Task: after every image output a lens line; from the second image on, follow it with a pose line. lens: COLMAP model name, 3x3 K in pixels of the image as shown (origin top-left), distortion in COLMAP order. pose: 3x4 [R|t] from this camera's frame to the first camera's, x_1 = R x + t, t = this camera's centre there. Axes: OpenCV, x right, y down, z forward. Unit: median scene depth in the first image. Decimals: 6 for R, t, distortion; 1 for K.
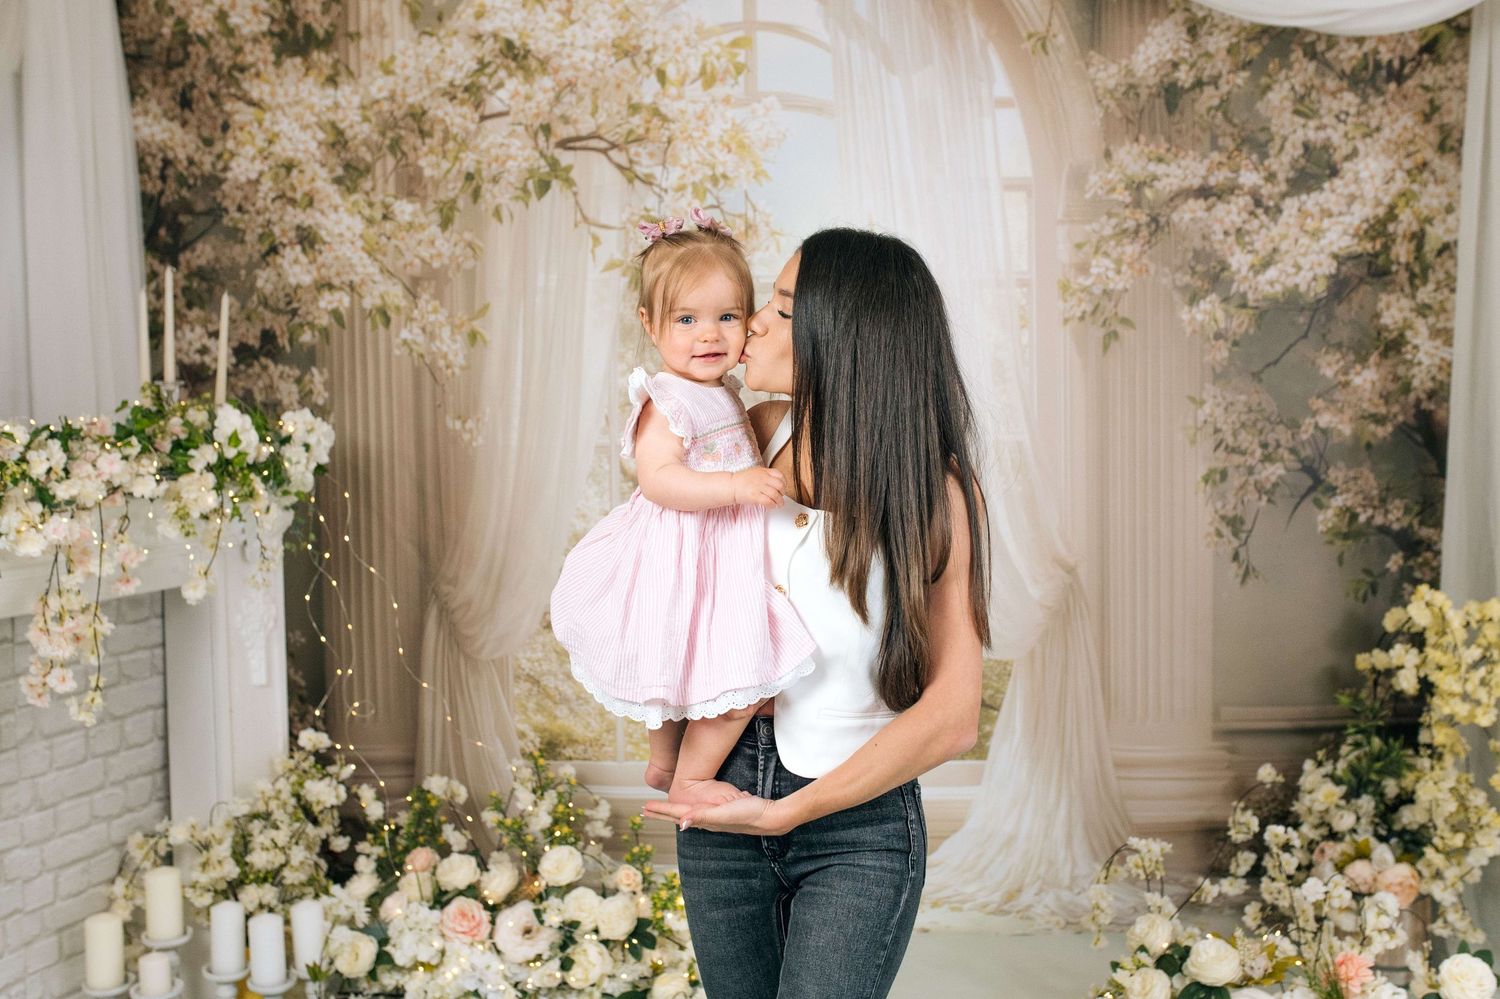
lens RADIAL K [[1620.6, 0, 781.9], [0, 1620.6, 479.7], [0, 0, 1]] dist [-0.031467, 0.000000]
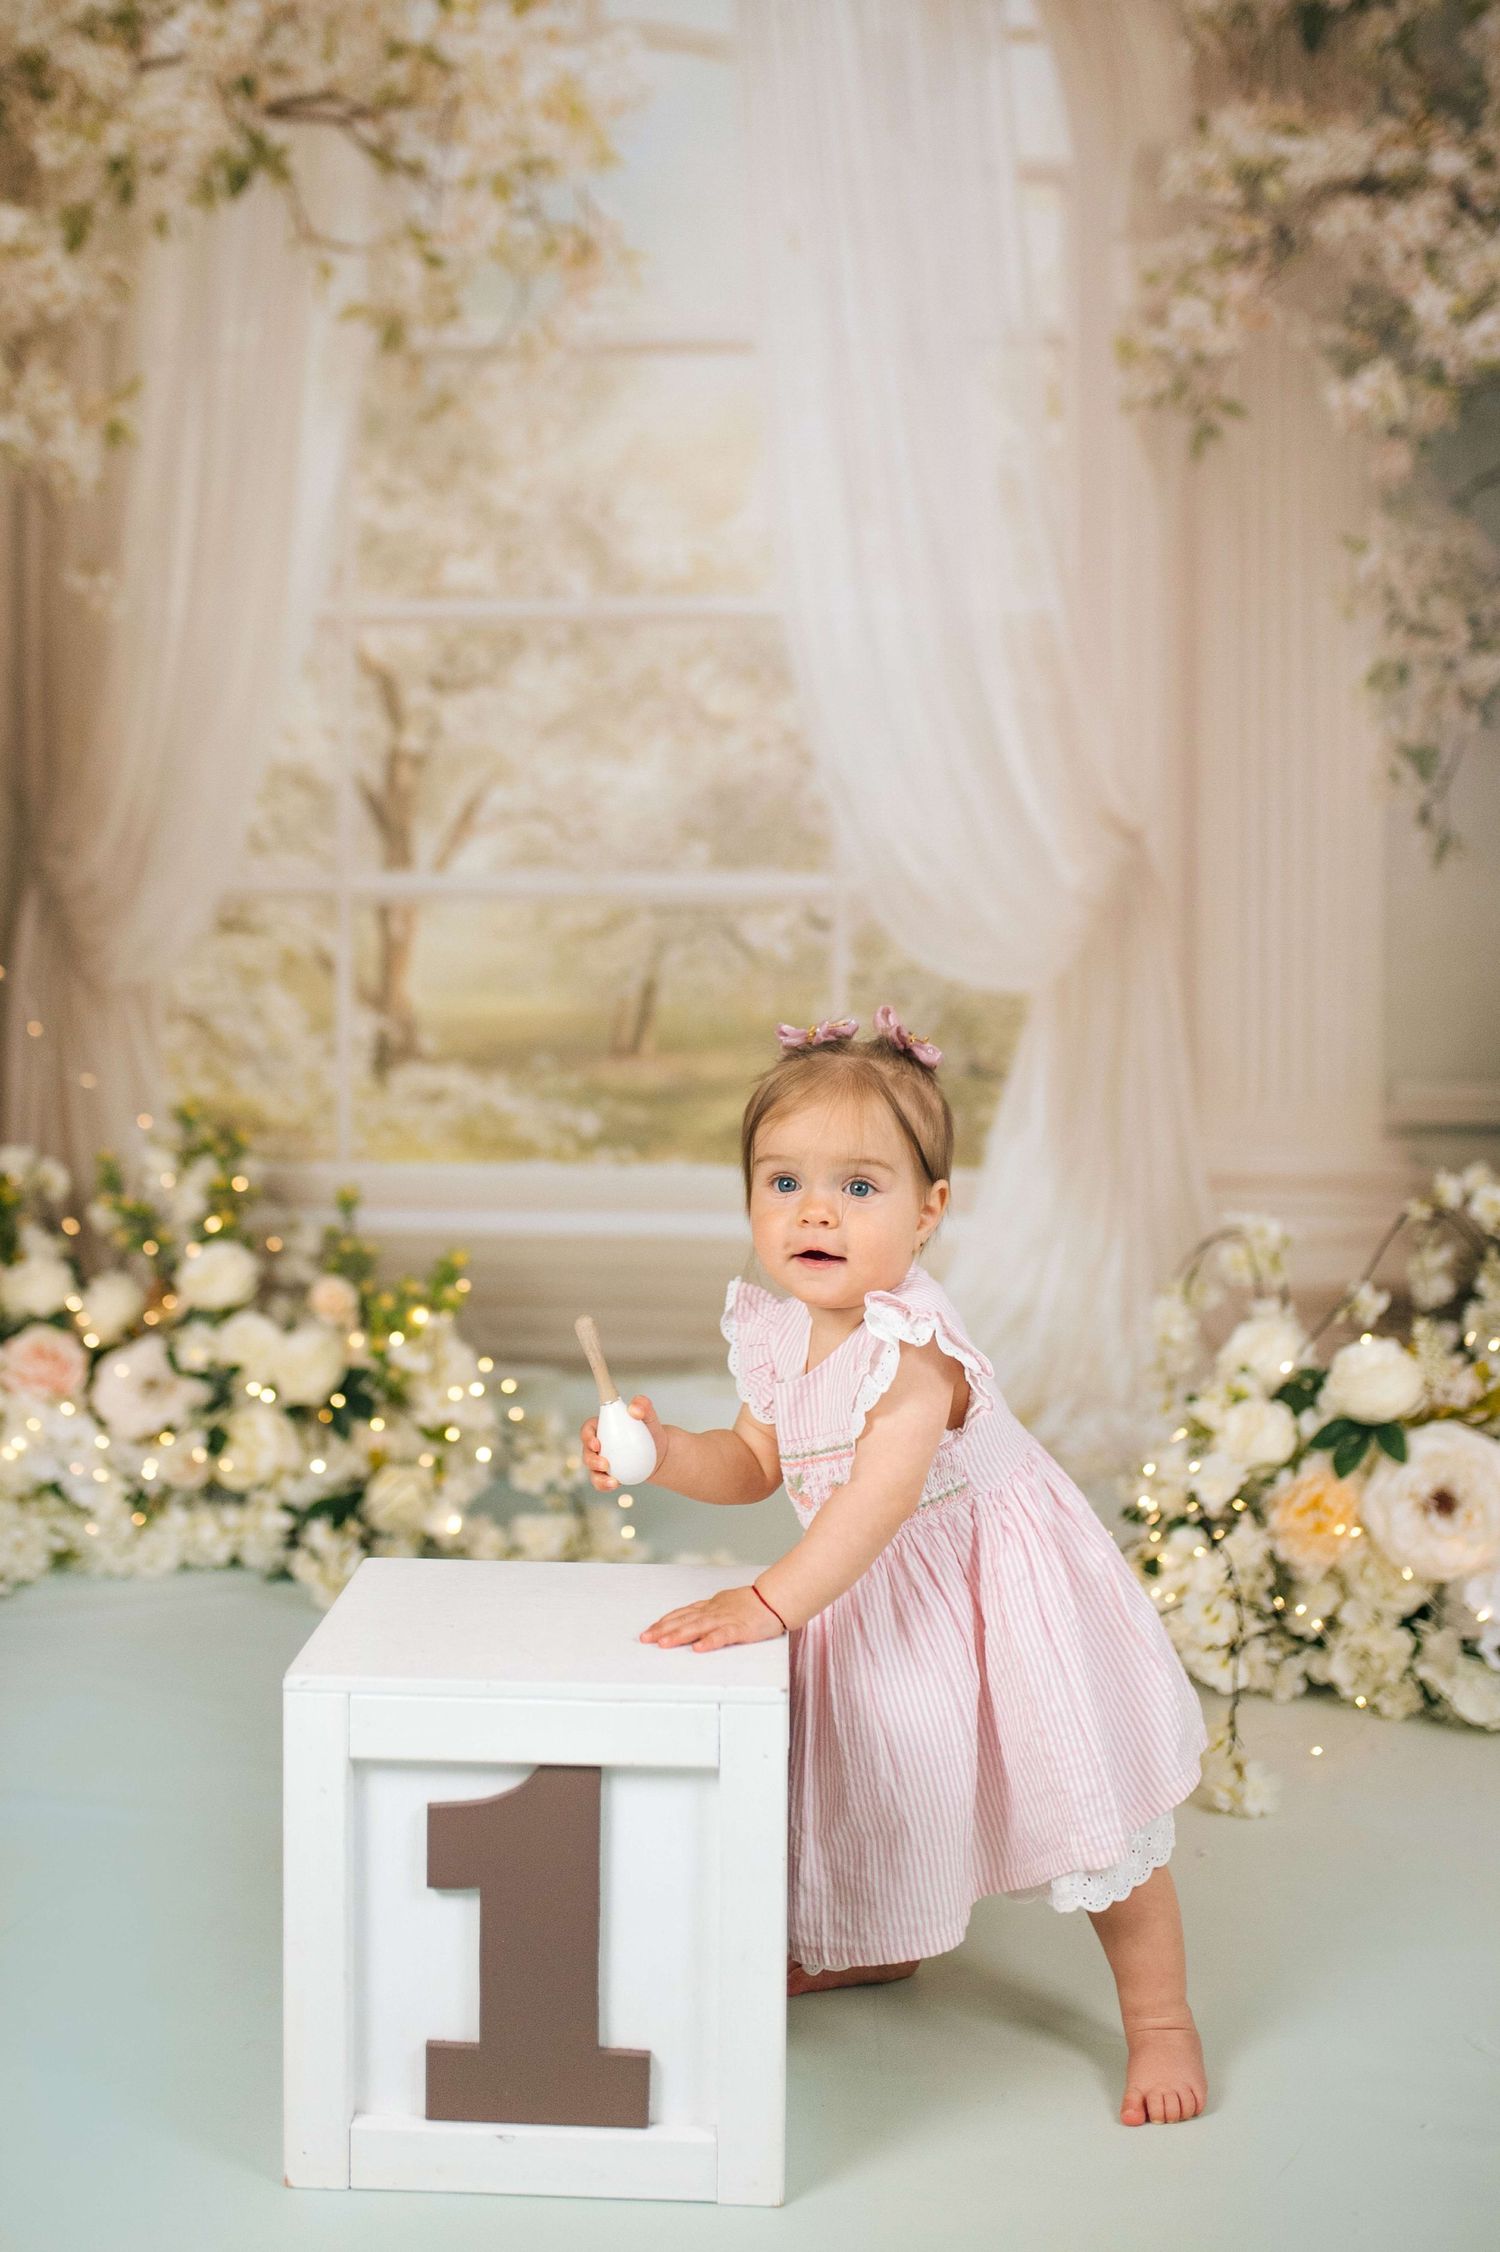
lens RADIAL K [[2549.8, 0, 610.0], [0, 2549.8, 998.2], [0, 0, 1]] dist [-0.034841, 0.000000]
pose [[0.998926, 0.018943, -0.042288, 0.033271], [-0.021177, 0.998369, -0.053020, 0.165912], [0.041215, 0.053858, 0.997698, 0.097753]]
